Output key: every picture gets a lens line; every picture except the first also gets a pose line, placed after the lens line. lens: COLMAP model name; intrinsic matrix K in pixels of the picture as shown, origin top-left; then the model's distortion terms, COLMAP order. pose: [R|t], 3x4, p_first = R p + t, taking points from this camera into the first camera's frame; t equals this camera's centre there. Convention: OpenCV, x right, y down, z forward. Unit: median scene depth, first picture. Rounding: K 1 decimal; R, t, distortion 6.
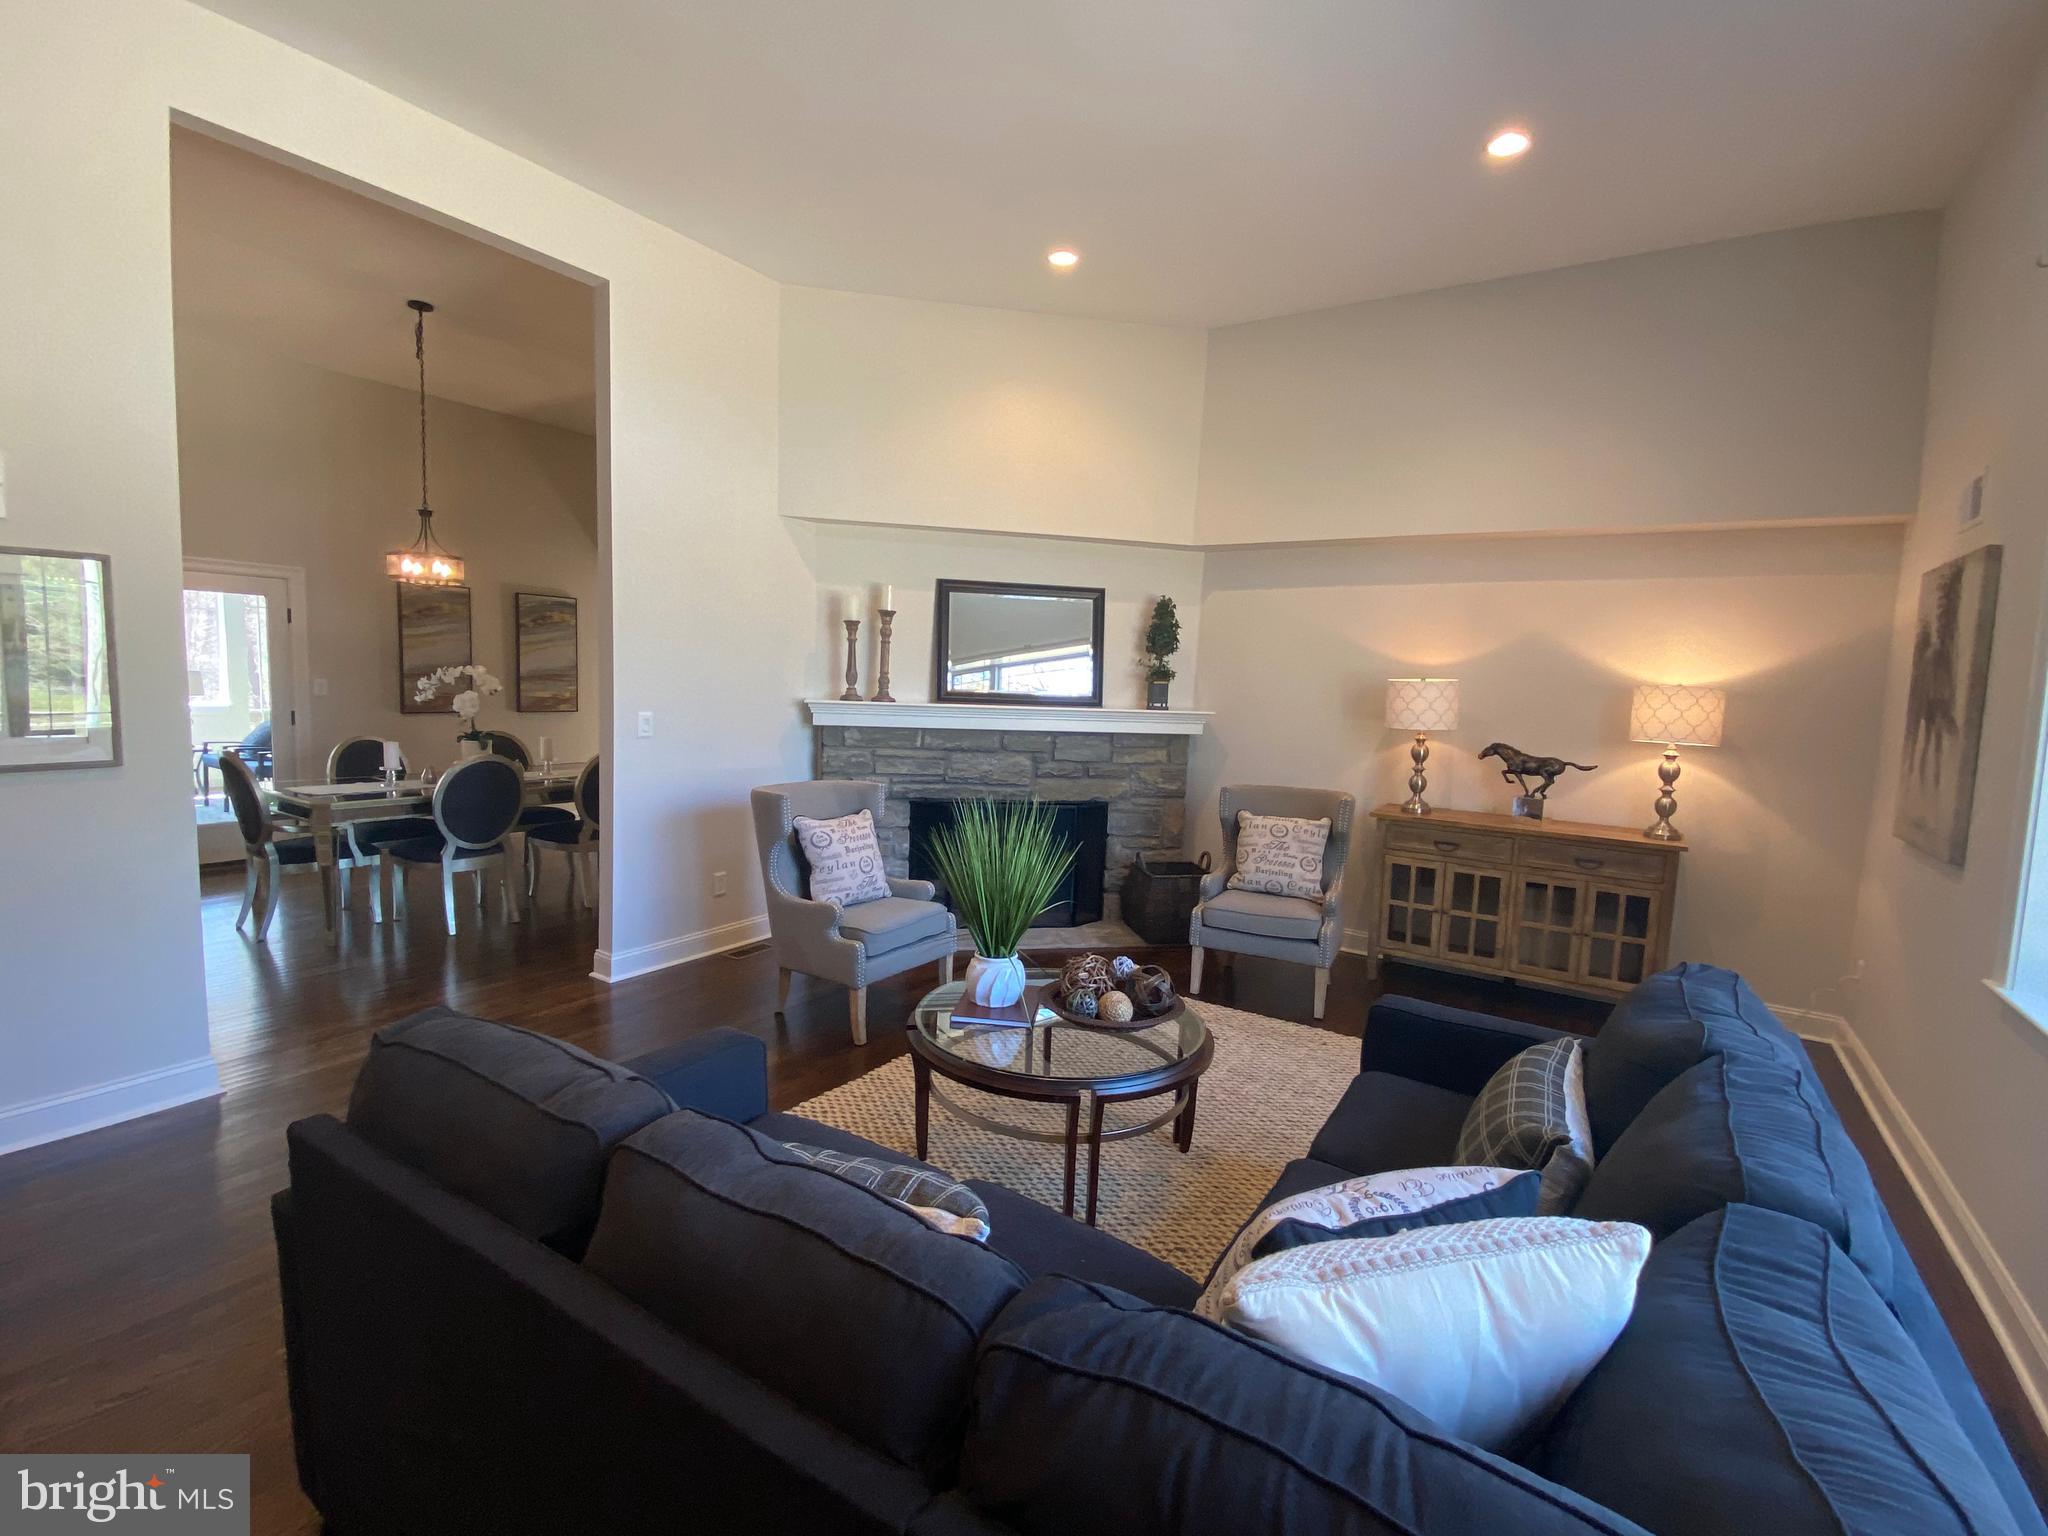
lens RADIAL K [[935.9, 0, 1030.9], [0, 935.9, 771.9], [0, 0, 1]] dist [-0.002456, -0.000502]
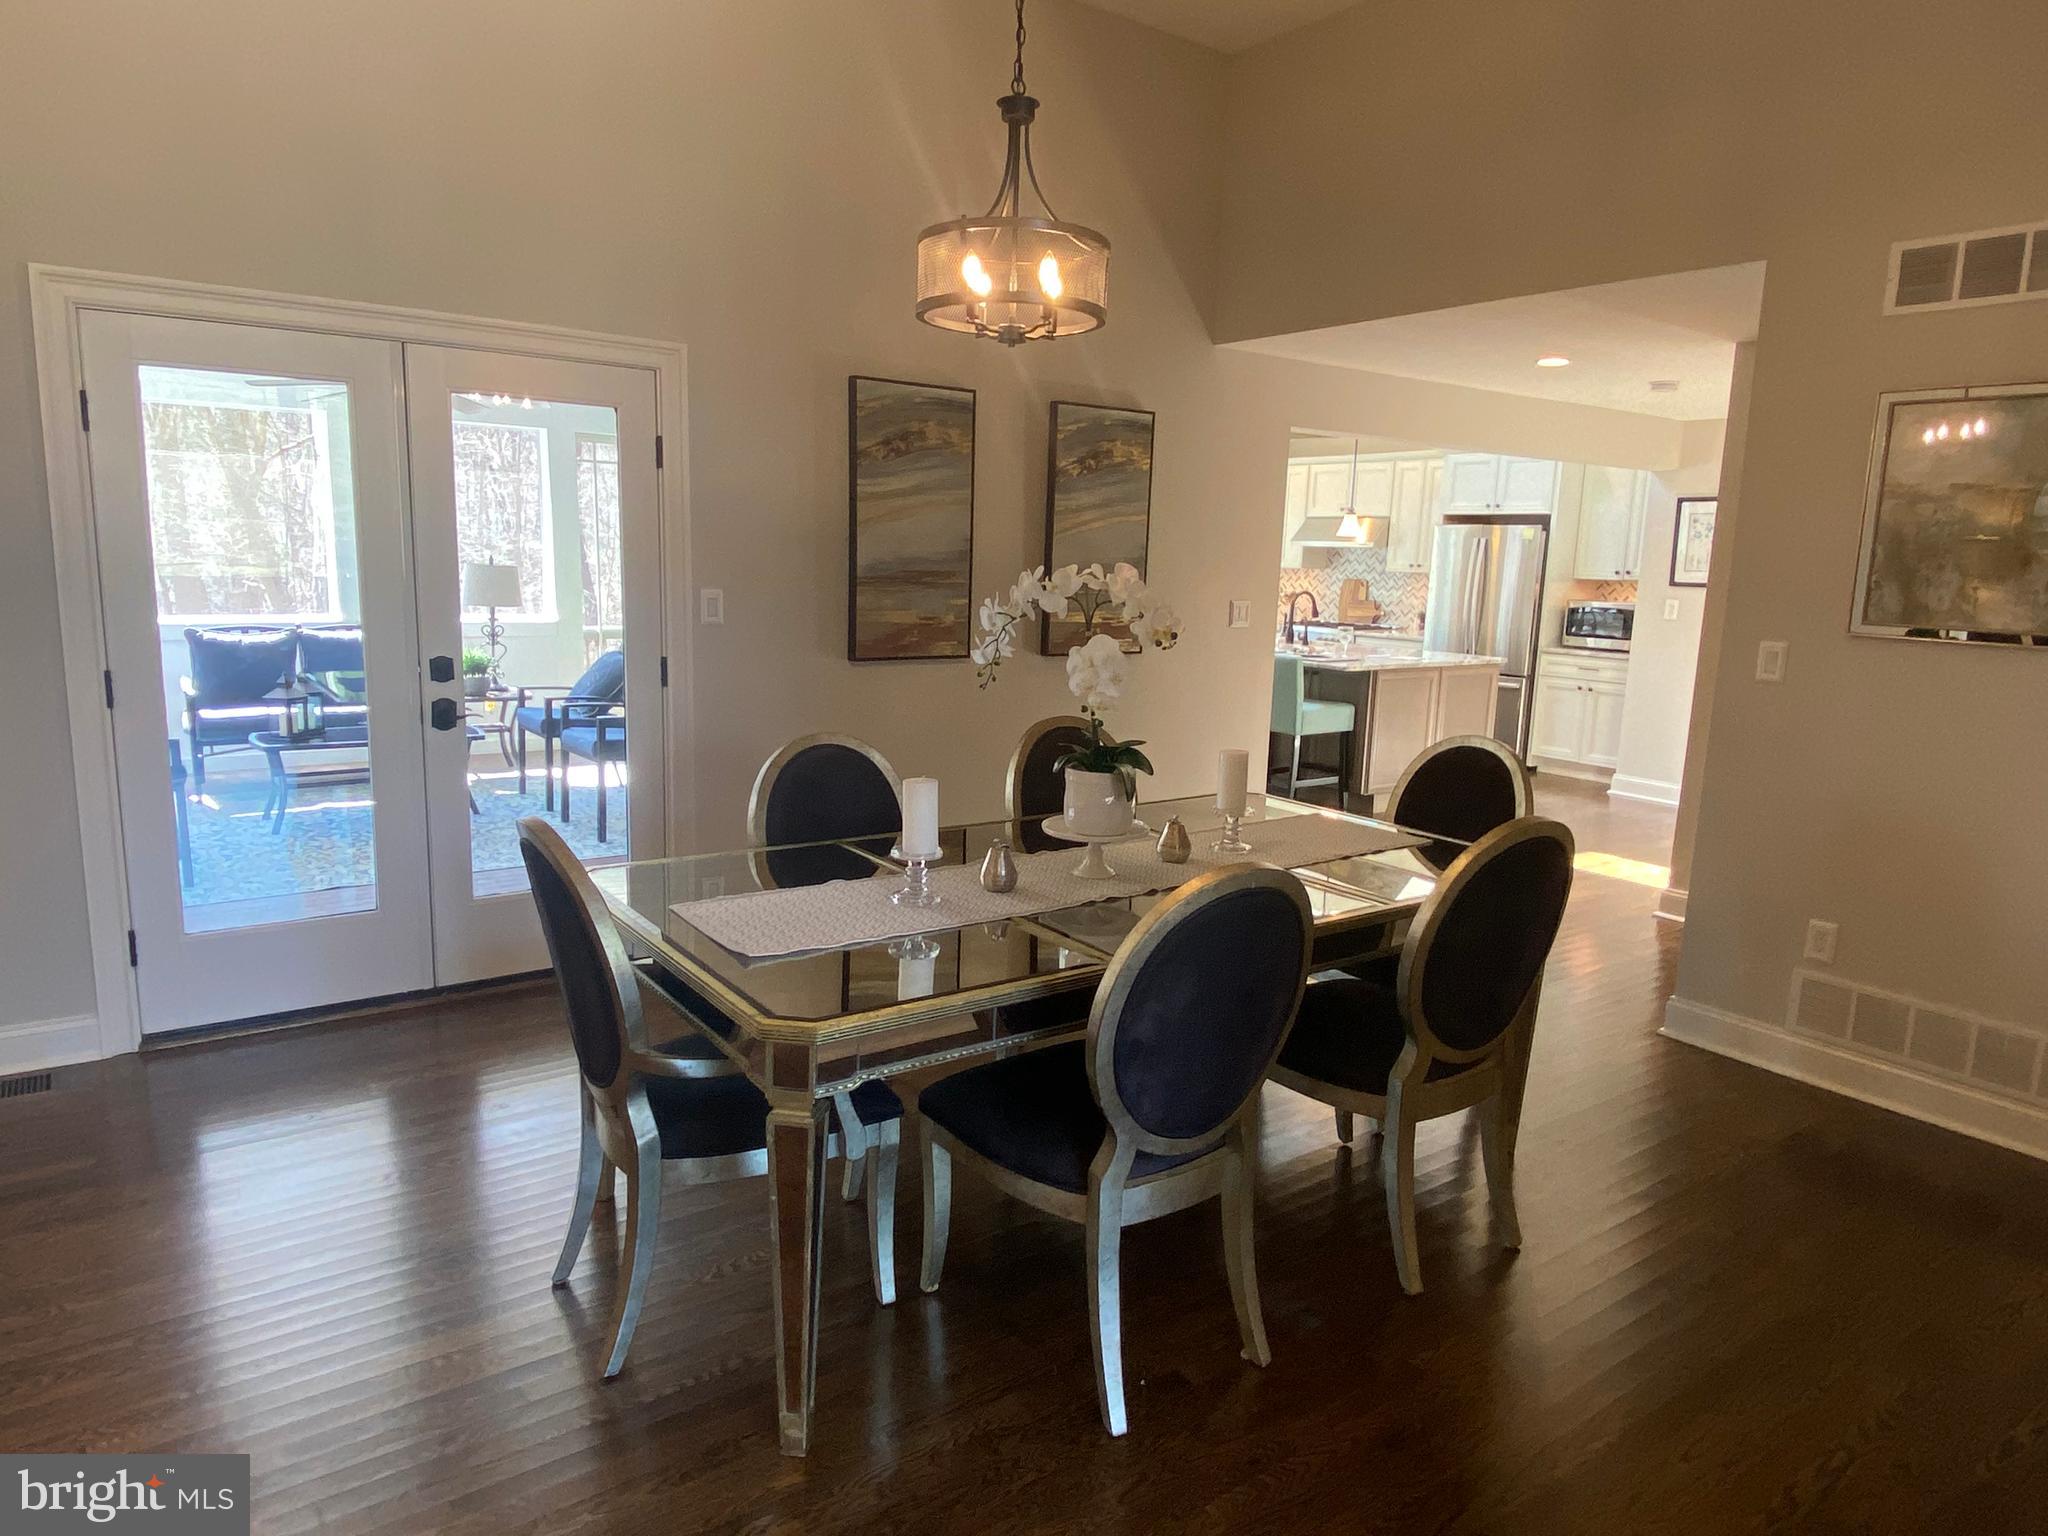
lens RADIAL K [[1283.0, 0, 1016.9], [0, 1283.0, 768.1], [0, 0, 1]] dist [0.046471, -0.021768]
pose [[0.932865, 0.051334, -0.356551, -0.394339], [-0.032622, 0.997766, 0.058300, -0.054117], [0.358747, -0.042754, 0.932455, 0.462737]]
